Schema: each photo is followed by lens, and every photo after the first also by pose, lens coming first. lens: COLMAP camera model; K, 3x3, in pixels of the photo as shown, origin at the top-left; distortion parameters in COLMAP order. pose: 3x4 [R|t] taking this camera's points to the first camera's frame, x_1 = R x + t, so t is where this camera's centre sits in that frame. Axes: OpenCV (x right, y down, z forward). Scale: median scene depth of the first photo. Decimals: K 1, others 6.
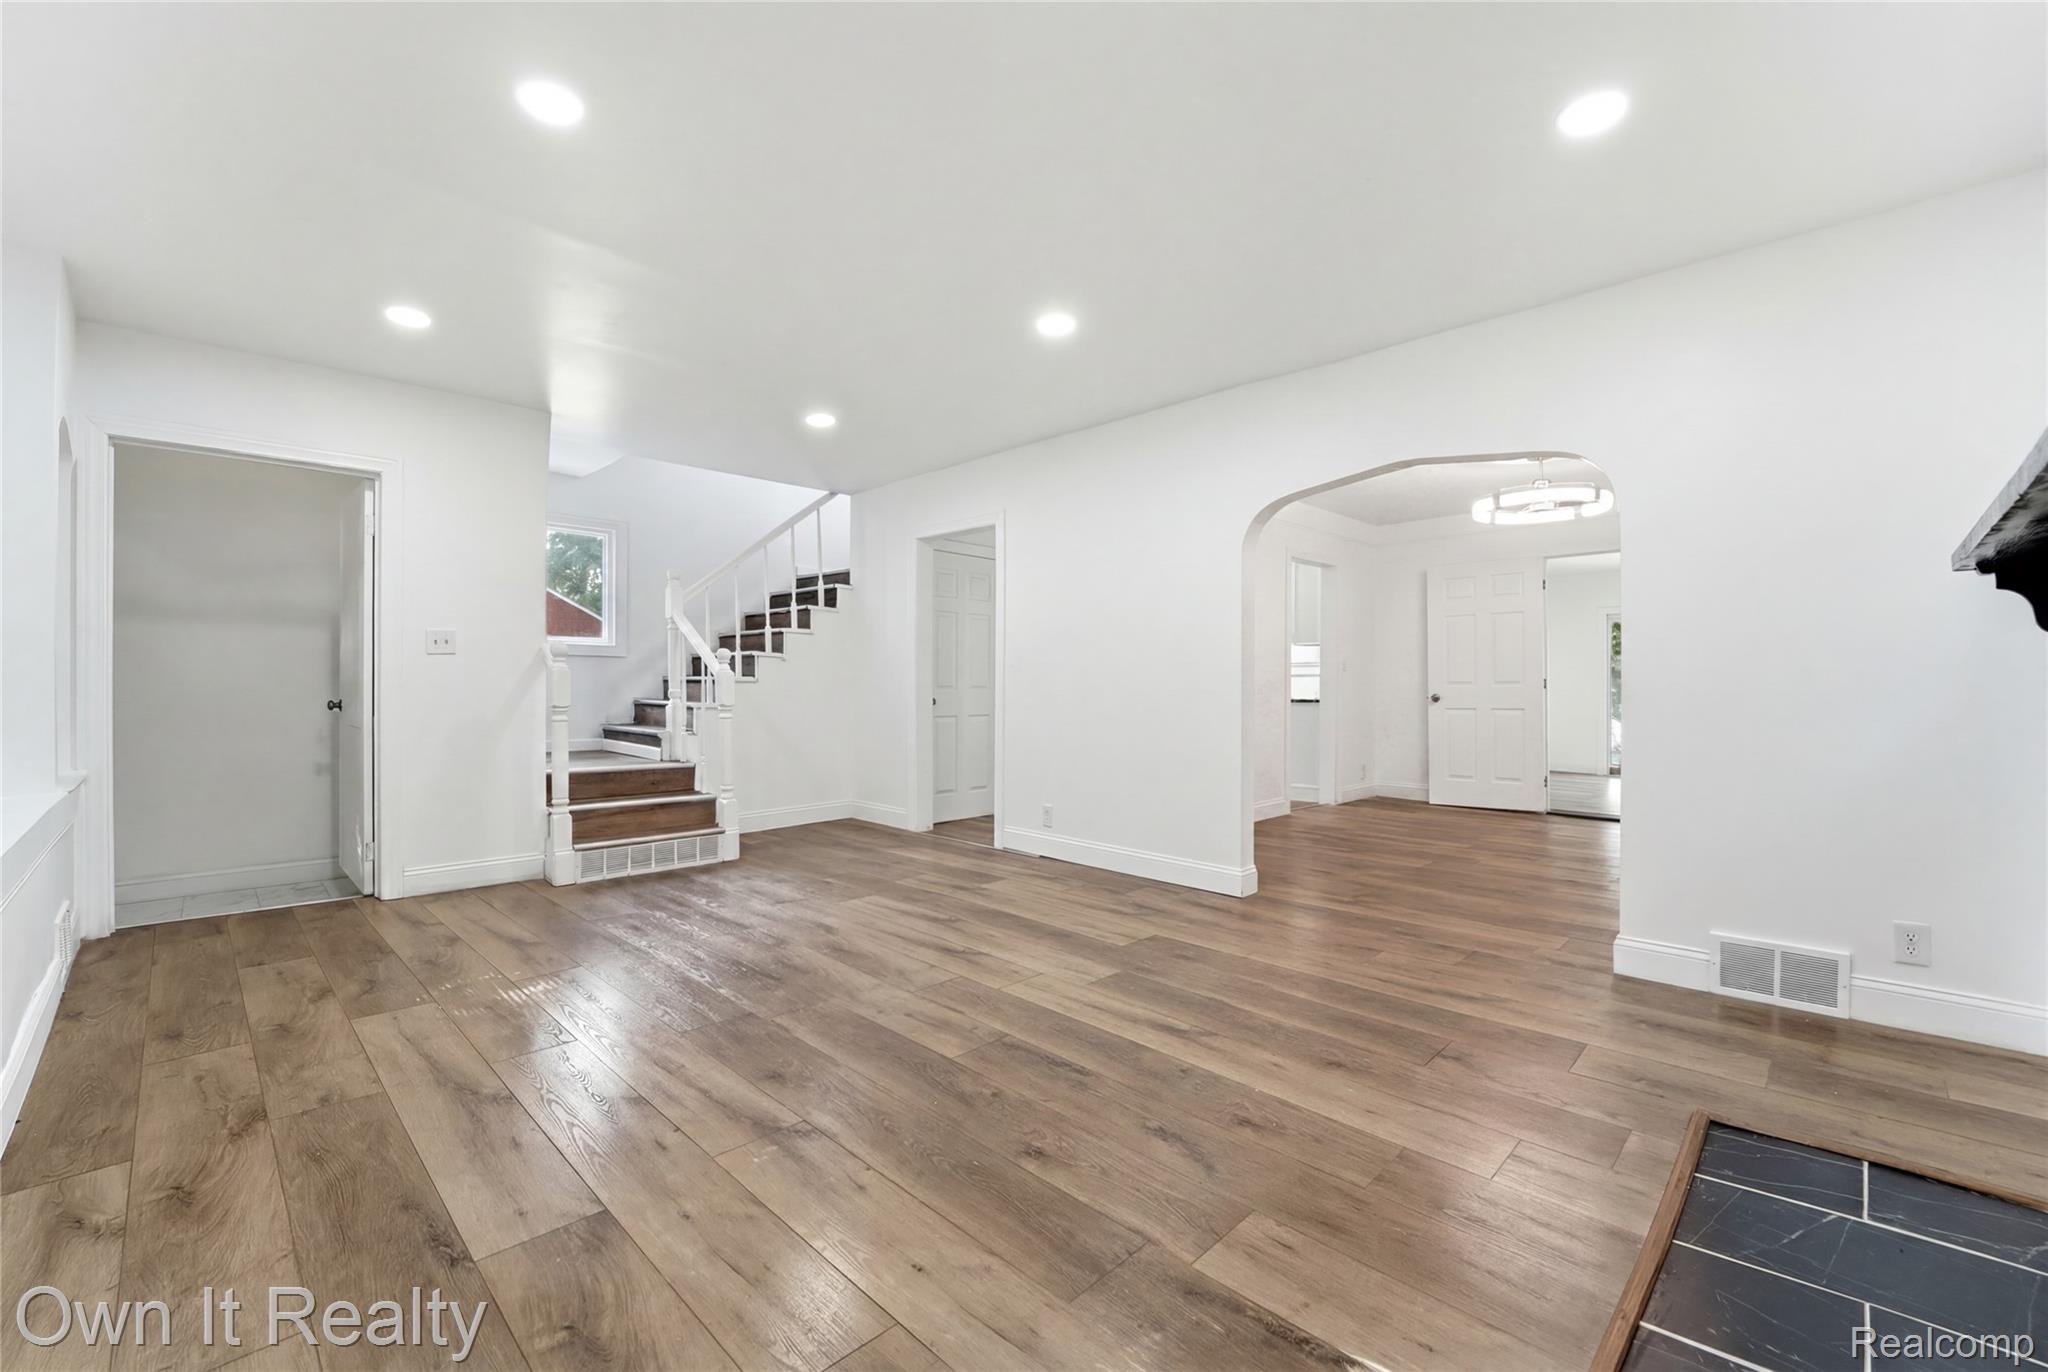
lens RADIAL K [[846.2, 0, 1029.6], [0, 846.2, 685.6], [0, 0, 1]] dist [-0.014074, 0.000259]
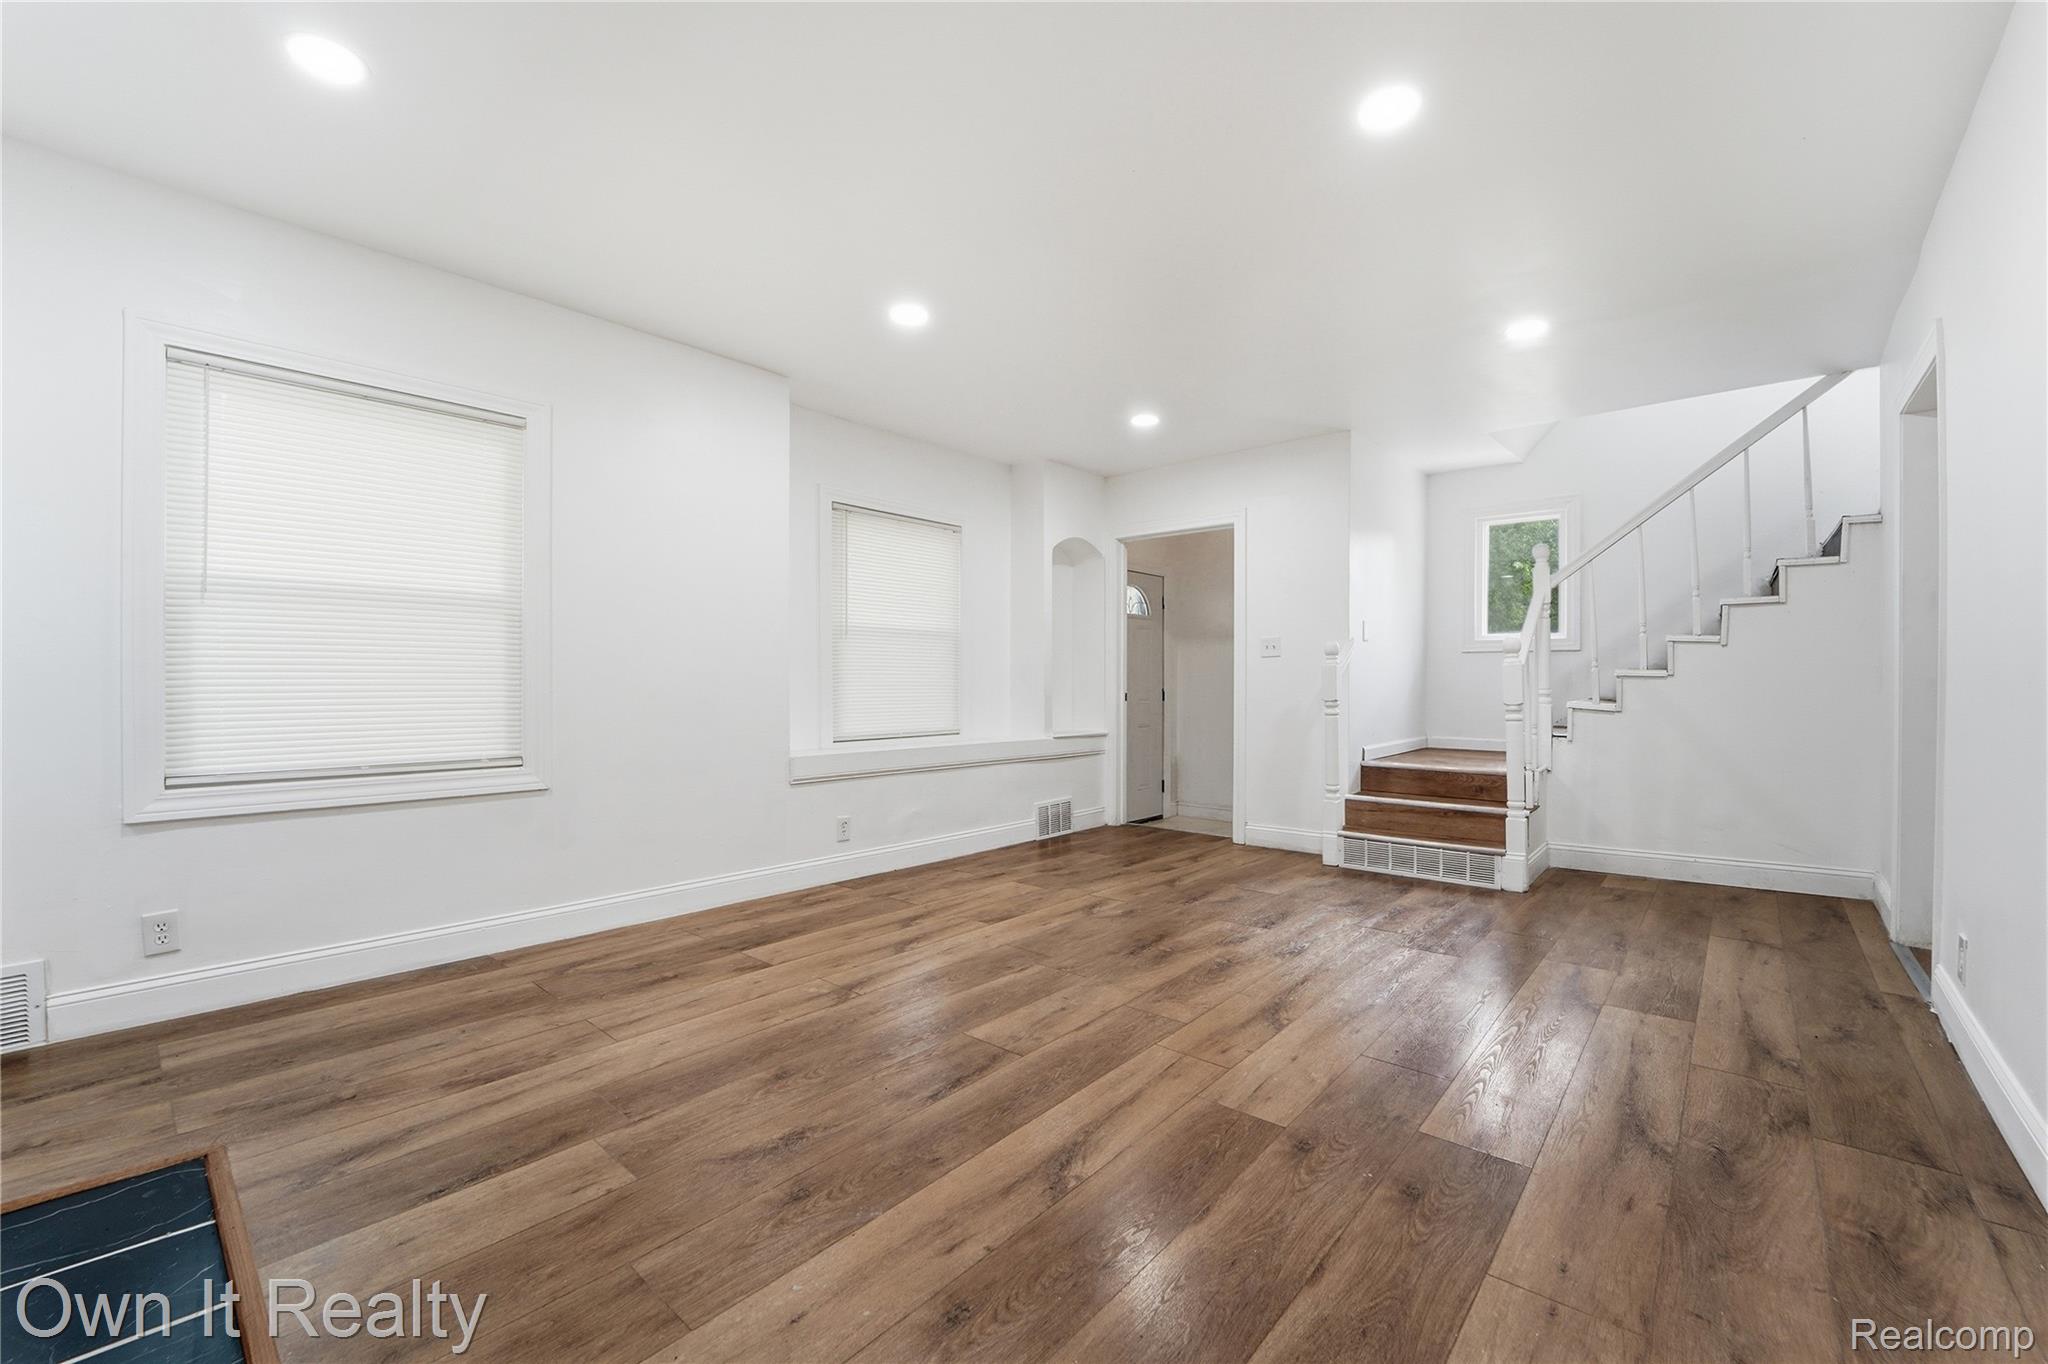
lens RADIAL K [[846.2, 0, 1028.1], [0, 846.2, 682.7], [0, 0, 1]] dist [-0.014074, 0.000259]
pose [[0.064598, -0.005801, -0.997895, 0.618815], [-0.003806, 0.999974, -0.006060, 0.011332], [0.997904, 0.004190, 0.064574, 0.657062]]
